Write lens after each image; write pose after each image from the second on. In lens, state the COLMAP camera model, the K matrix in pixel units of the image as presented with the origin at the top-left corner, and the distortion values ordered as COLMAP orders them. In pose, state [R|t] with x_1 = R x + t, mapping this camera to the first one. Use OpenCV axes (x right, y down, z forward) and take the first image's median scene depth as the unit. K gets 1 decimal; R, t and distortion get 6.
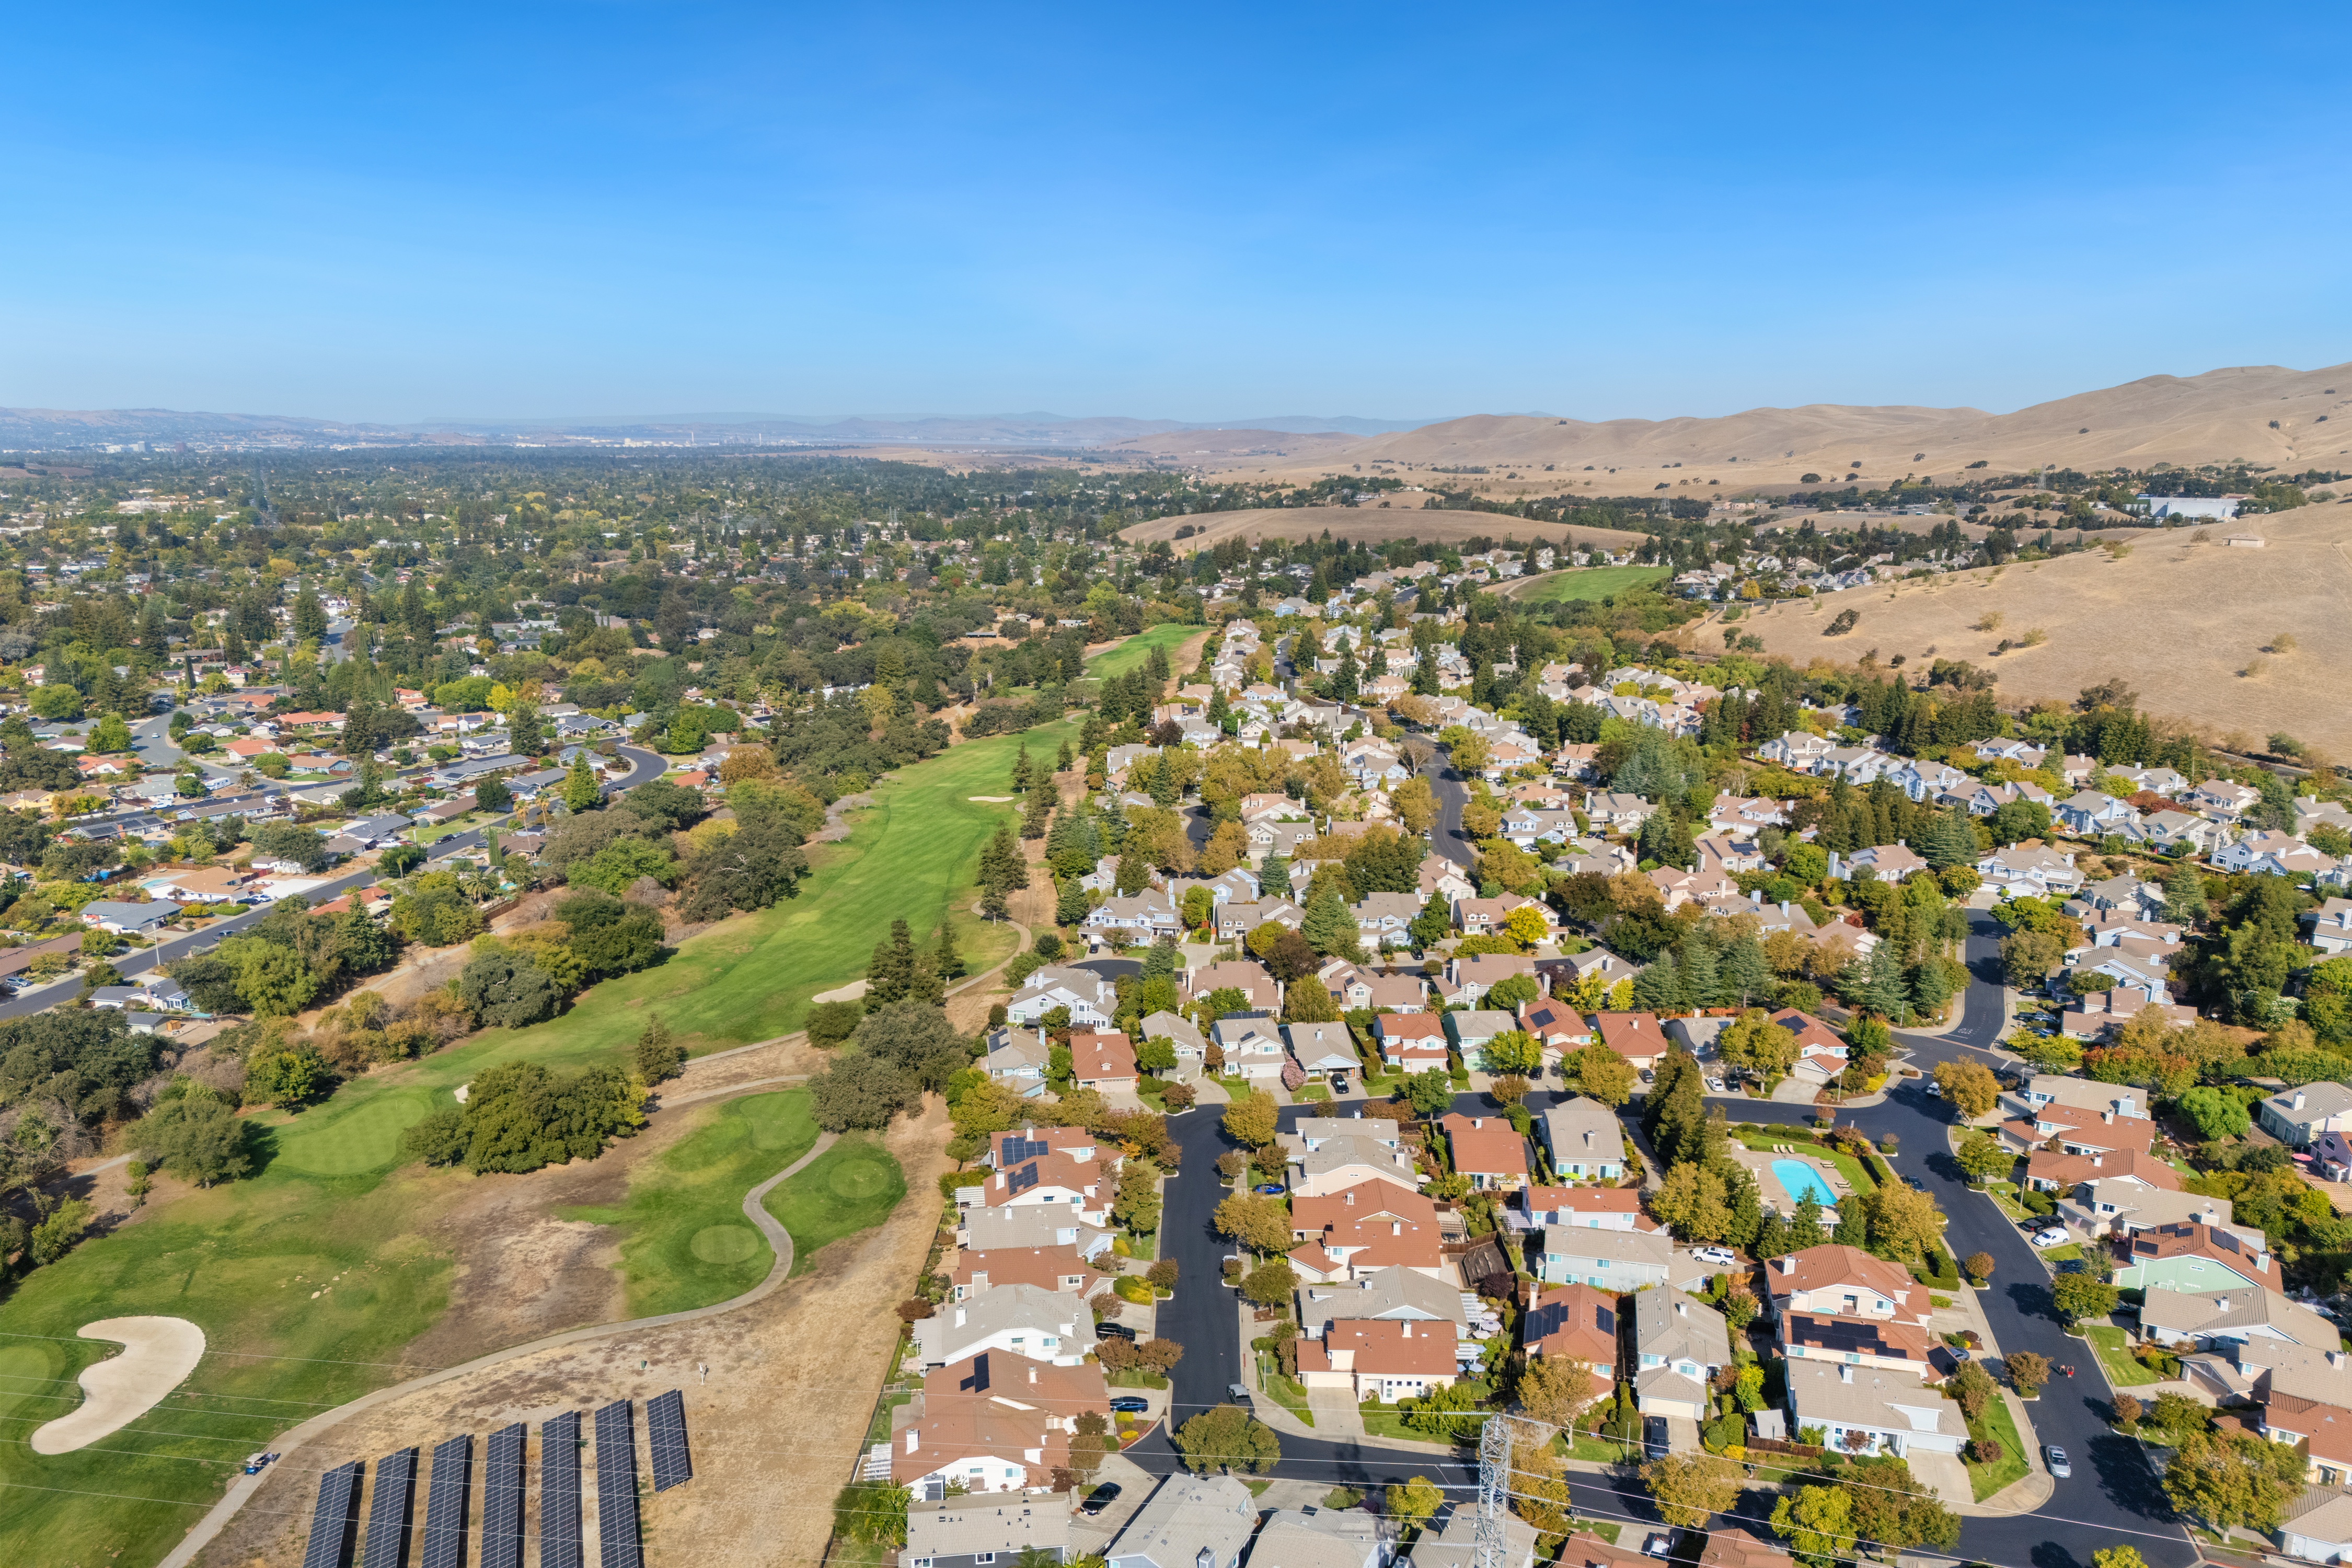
lens RADIAL K [[1670.9, 0, 1176.0], [0, 1670.9, 784.0], [0, 0, 1]] dist [0.054699, -0.046238]
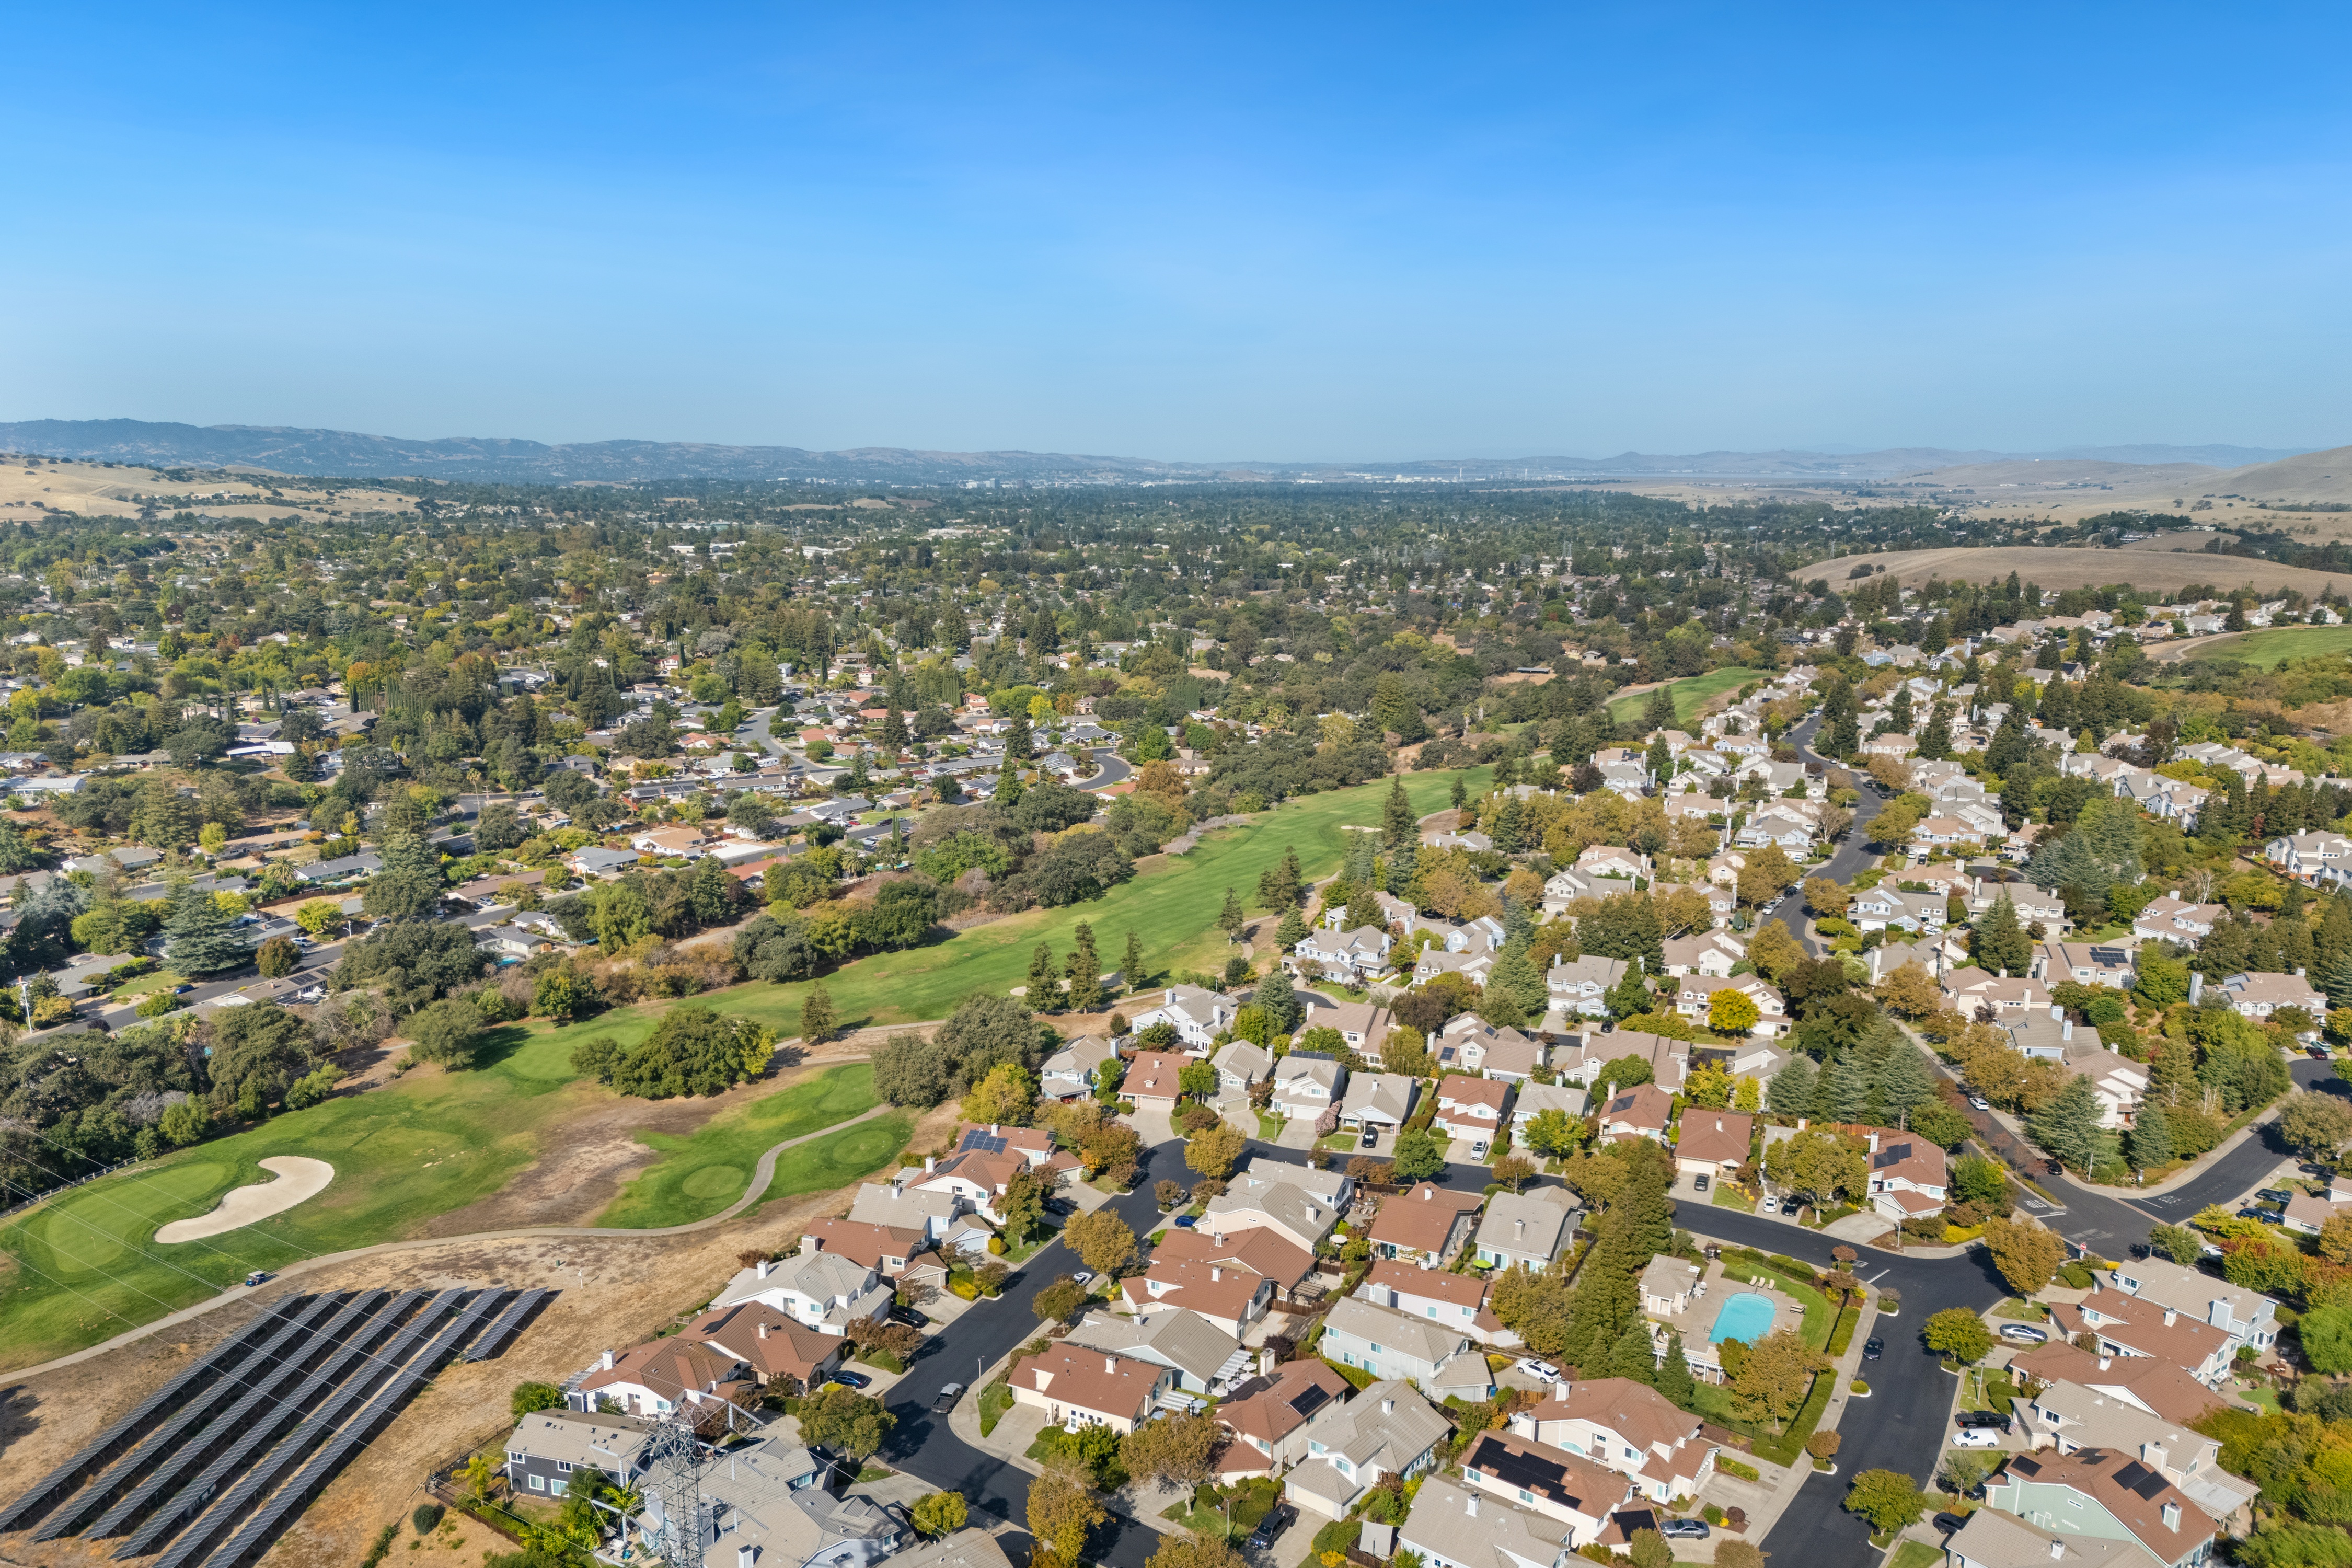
lens RADIAL K [[1670.9, 0, 1176.0], [0, 1670.9, 784.0], [0, 0, 1]] dist [0.054699, -0.046238]
pose [[0.917222, 0.074668, -0.391317, 0.349021], [-0.082103, 0.996621, -0.002276, -0.012481], [0.389825, 0.034216, 0.920253, 0.057147]]
